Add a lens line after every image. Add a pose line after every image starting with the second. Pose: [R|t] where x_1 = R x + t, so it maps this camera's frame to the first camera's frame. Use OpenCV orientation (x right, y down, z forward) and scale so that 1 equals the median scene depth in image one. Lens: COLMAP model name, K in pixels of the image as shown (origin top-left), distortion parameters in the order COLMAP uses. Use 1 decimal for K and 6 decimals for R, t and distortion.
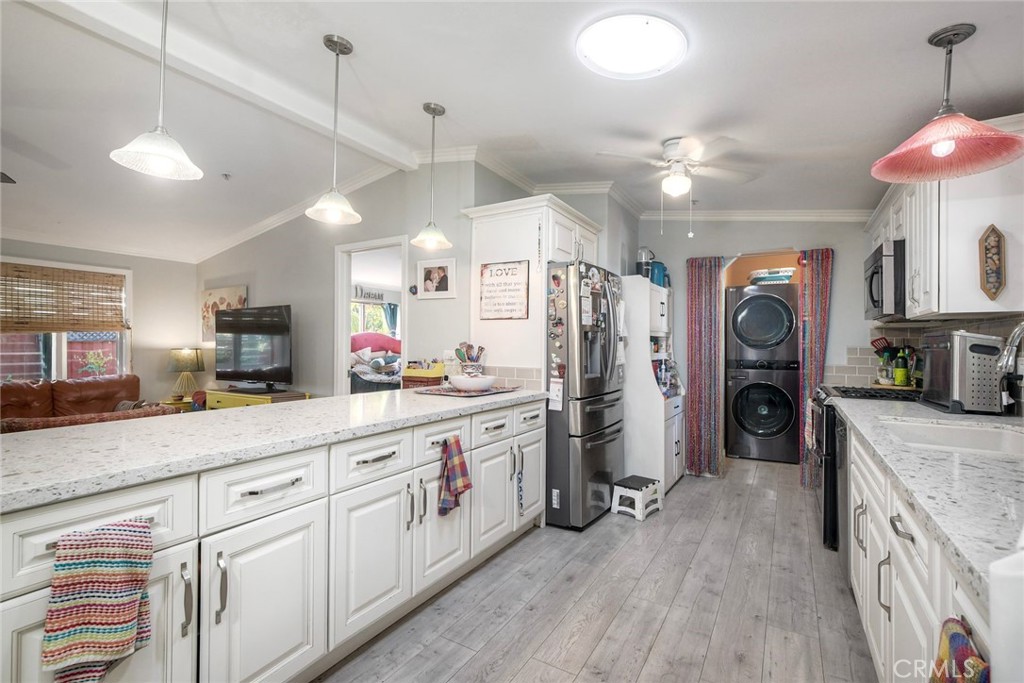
lens RADIAL K [[459.9, 0, 512.9], [0, 459.9, 340.4], [0, 0, 1]] dist [0.003572, -0.000146]
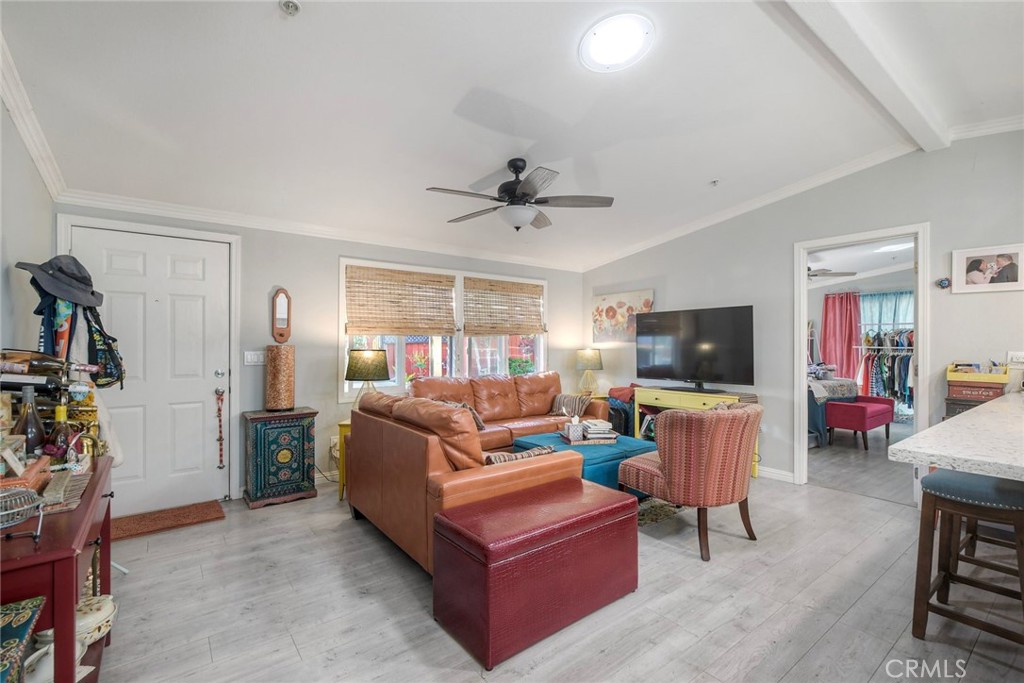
lens RADIAL K [[455.9, 0, 507.3], [0, 455.9, 342.2], [0, 0, 1]] dist [-0.000239, -0.000060]
pose [[0.928366, -0.004036, -0.371645, -0.741708], [0.004431, 0.999990, 0.000207, -0.000027], [0.371640, -0.001838, 0.928375, -0.142309]]
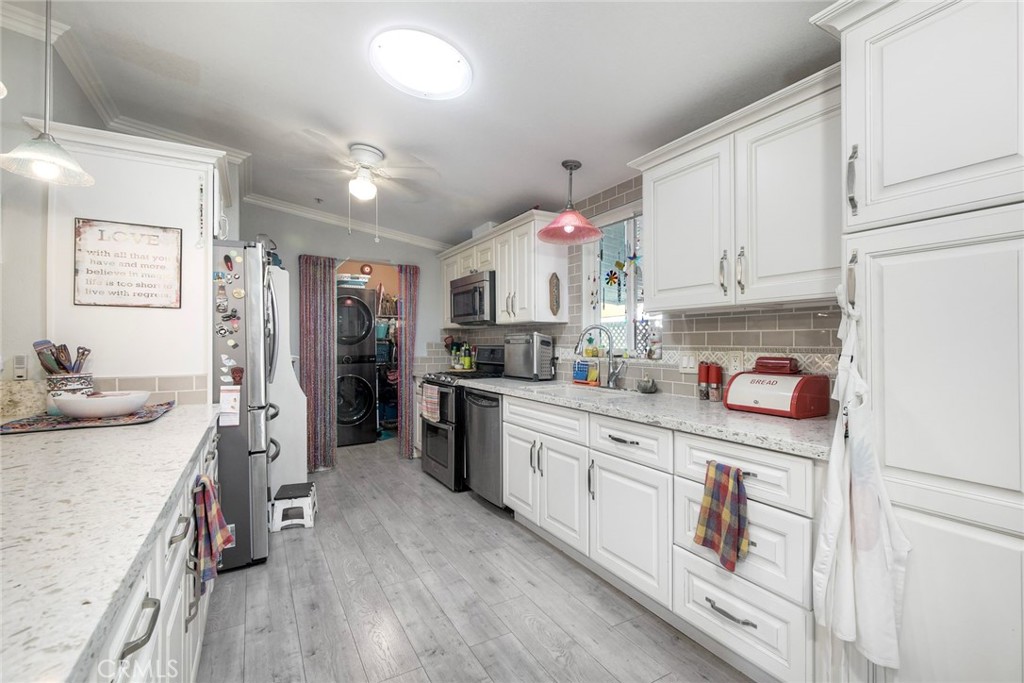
lens RADIAL K [[456.0, 0, 512.0], [0, 456.0, 341.5], [0, 0, 1]] dist [-0.000339, -0.000492]
pose [[0.488976, -0.006329, 0.872274, -0.323984], [-0.000940, 0.999969, 0.007783, -0.000257], [-0.872297, -0.004625, 0.488955, 0.169851]]
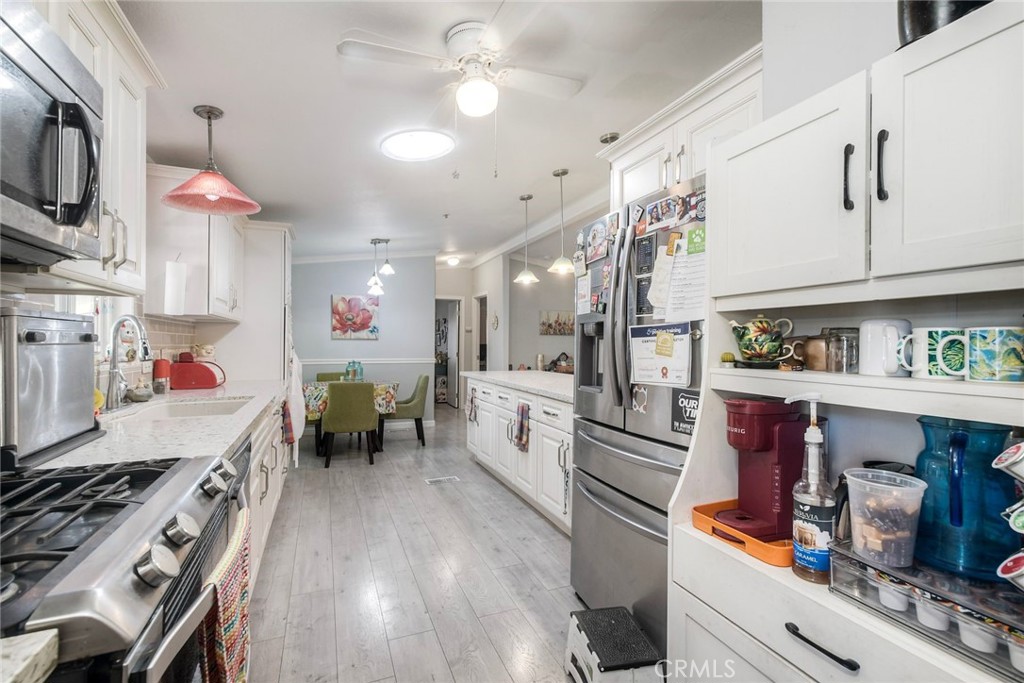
lens RADIAL K [[456.0, 0, 512.0], [0, 456.0, 341.5], [0, 0, 1]] dist [-0.000339, -0.000492]
pose [[-0.594931, -0.009894, -0.803716, 0.717990], [-0.002313, 0.999941, -0.010597, 0.013635], [0.803774, -0.004446, -0.594919, 1.211688]]
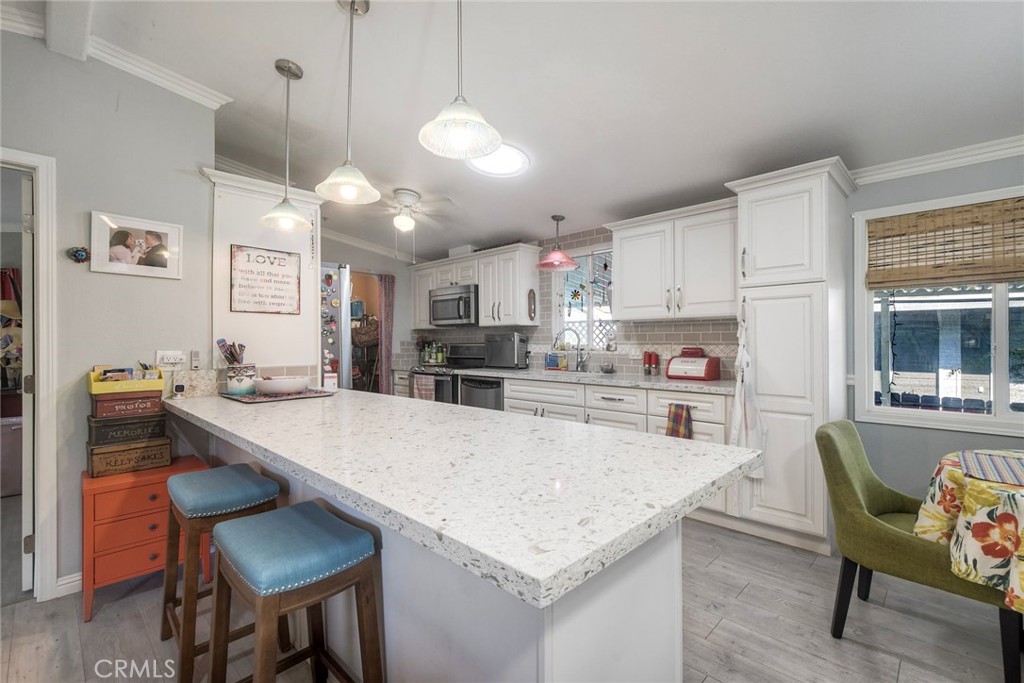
lens RADIAL K [[456.0, 0, 512.0], [0, 456.0, 341.5], [0, 0, 1]] dist [-0.000339, -0.000492]
pose [[0.225683, -0.008509, 0.974164, -0.751445], [-0.000145, 0.999962, 0.008768, 0.001102], [-0.974201, -0.002120, 0.225673, 0.329321]]
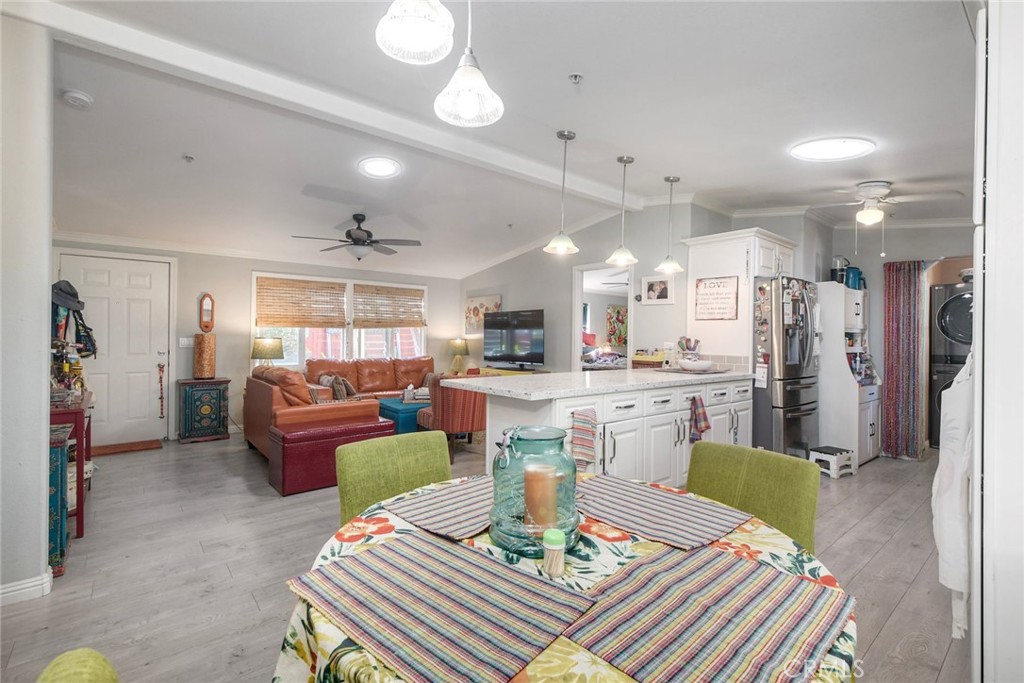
lens RADIAL K [[462.4, 0, 497.2], [0, 462.4, 334.0], [0, 0, 1]] dist [-0.000855, -0.000945]
pose [[0.939014, 0.005602, -0.343834, -0.151744], [-0.005383, 0.999984, 0.001591, -0.002316], [0.343837, 0.000357, 0.939029, -0.484992]]
